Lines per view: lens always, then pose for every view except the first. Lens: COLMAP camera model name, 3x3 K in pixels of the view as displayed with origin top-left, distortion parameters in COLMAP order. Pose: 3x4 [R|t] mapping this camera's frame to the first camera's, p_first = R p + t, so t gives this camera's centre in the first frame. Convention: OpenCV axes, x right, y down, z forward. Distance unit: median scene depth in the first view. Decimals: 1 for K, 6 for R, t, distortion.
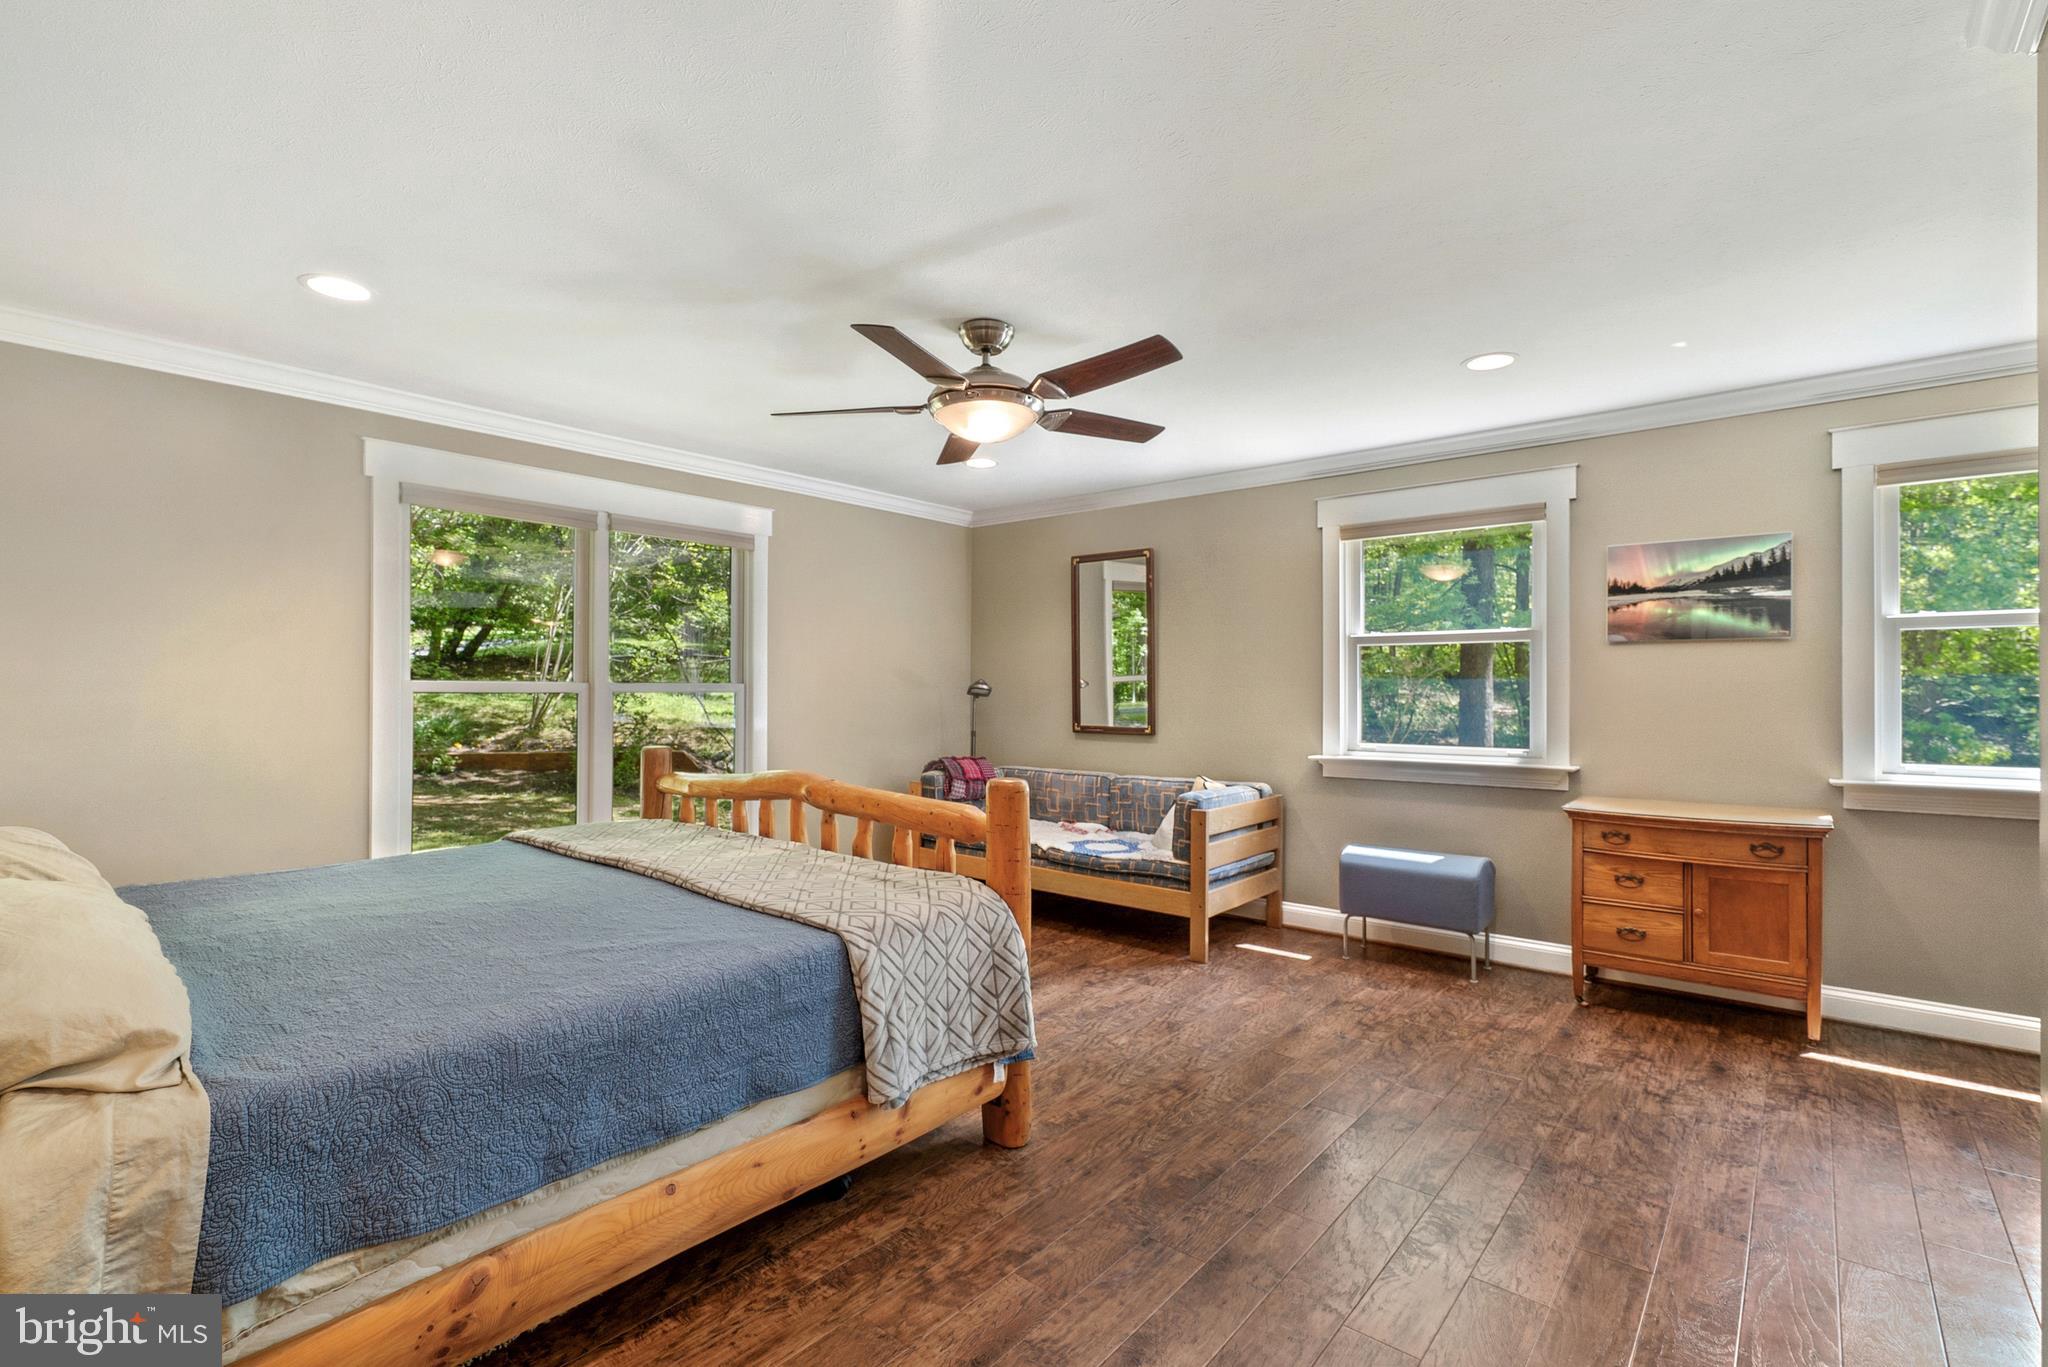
lens RADIAL K [[952.7, 0, 1024.0], [0, 952.7, 683.5], [0, 0, 1]] dist [-0.000927, -0.000032]
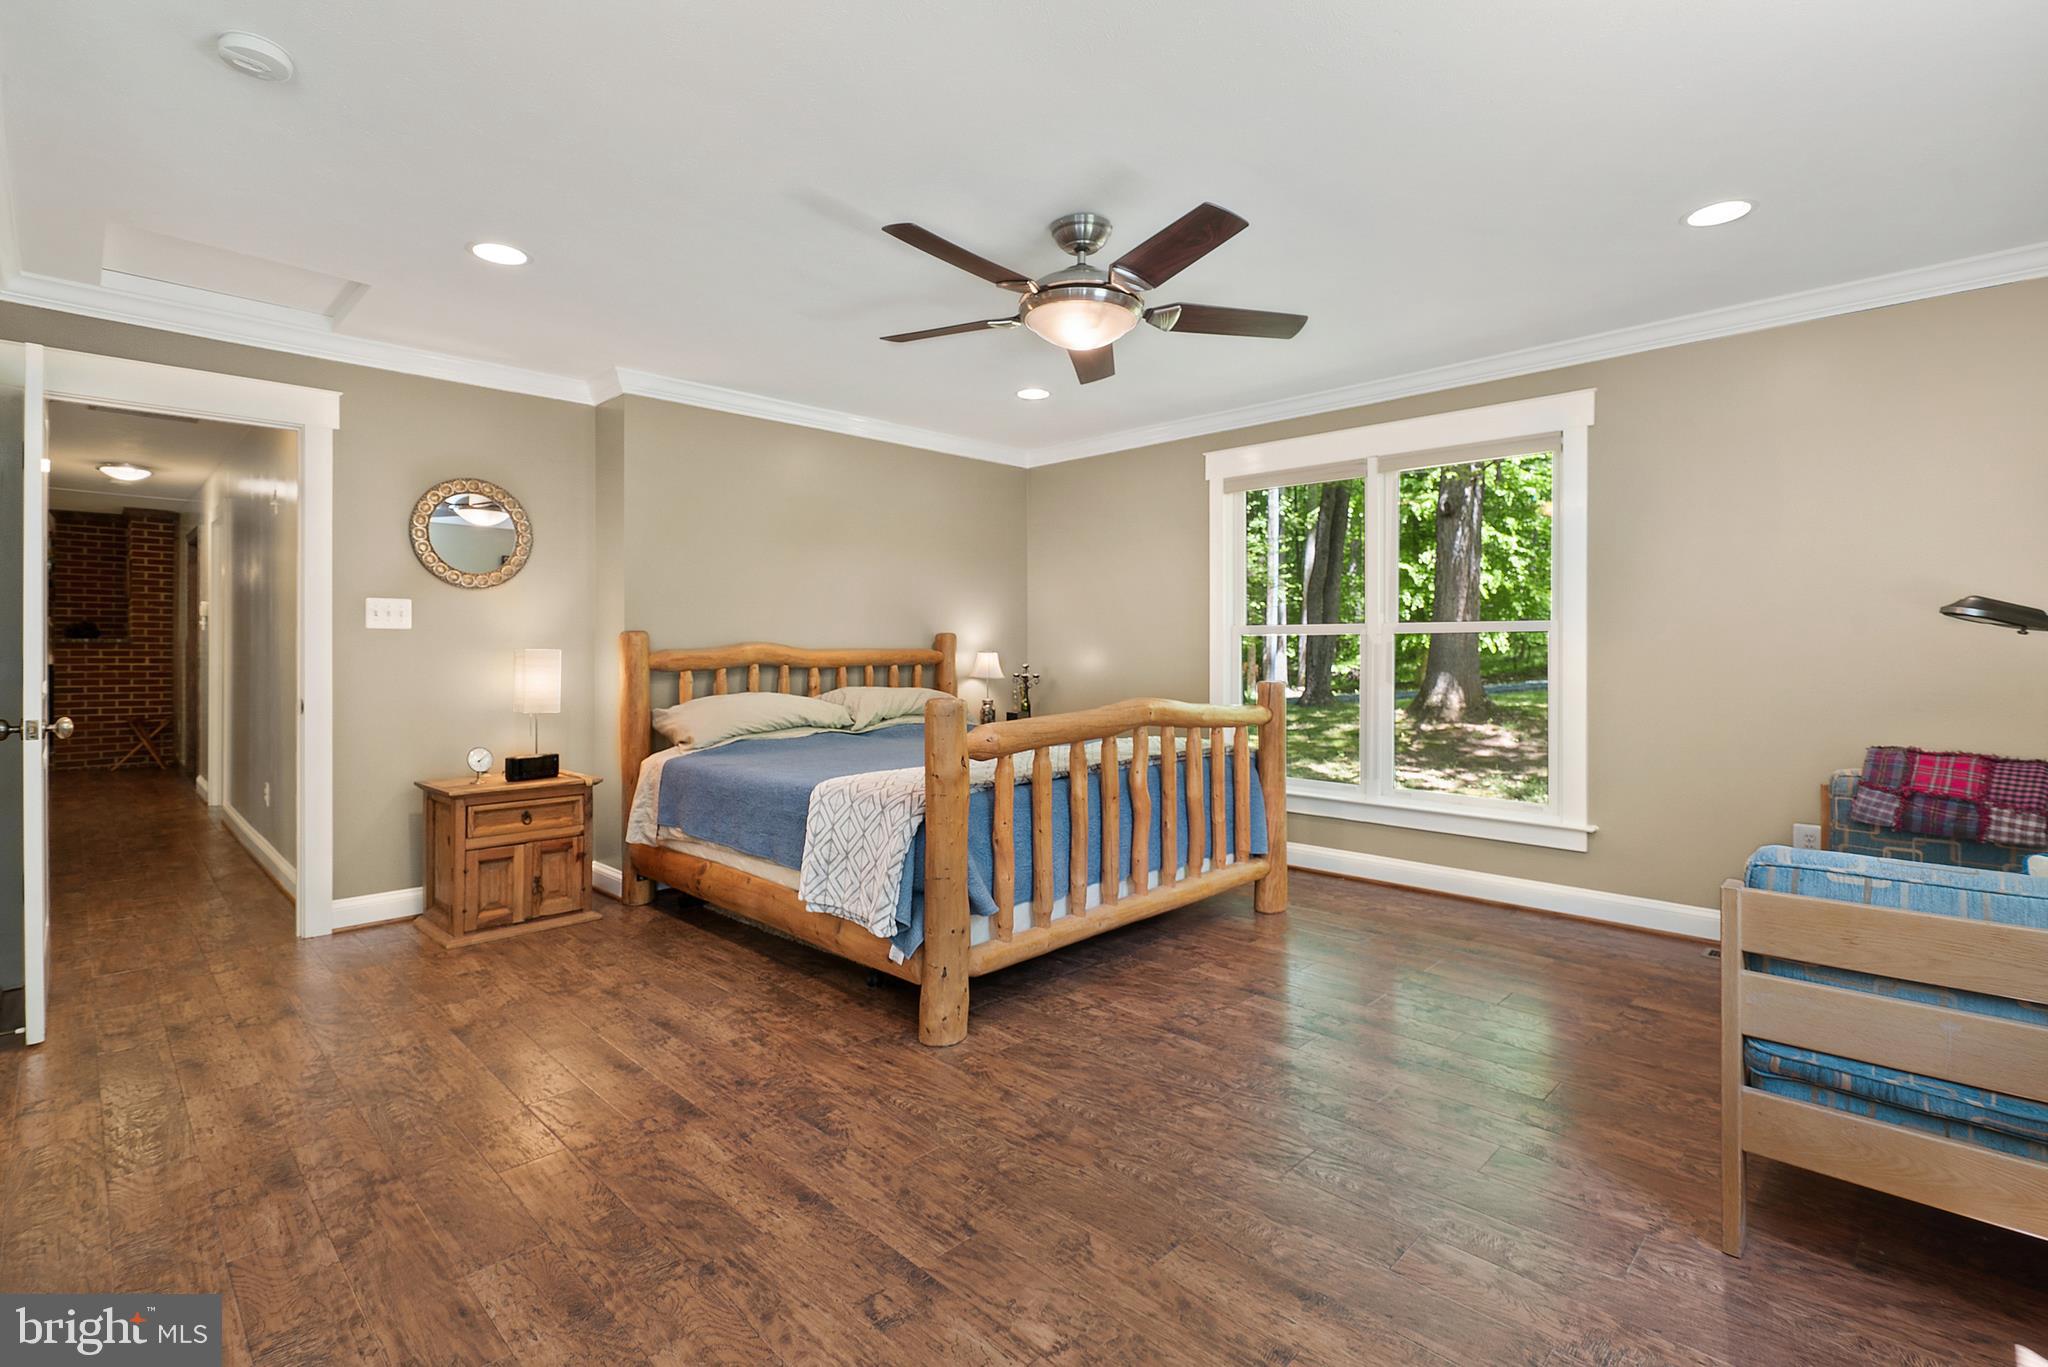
lens RADIAL K [[952.7, 0, 1024.0], [0, 952.7, 683.5], [0, 0, 1]] dist [-0.000927, -0.000032]
pose [[-0.096695, 0.026299, -0.994967, 1.171967], [0.003911, 0.999653, 0.026043, 0.060589], [0.995306, -0.001373, -0.096764, 1.370245]]
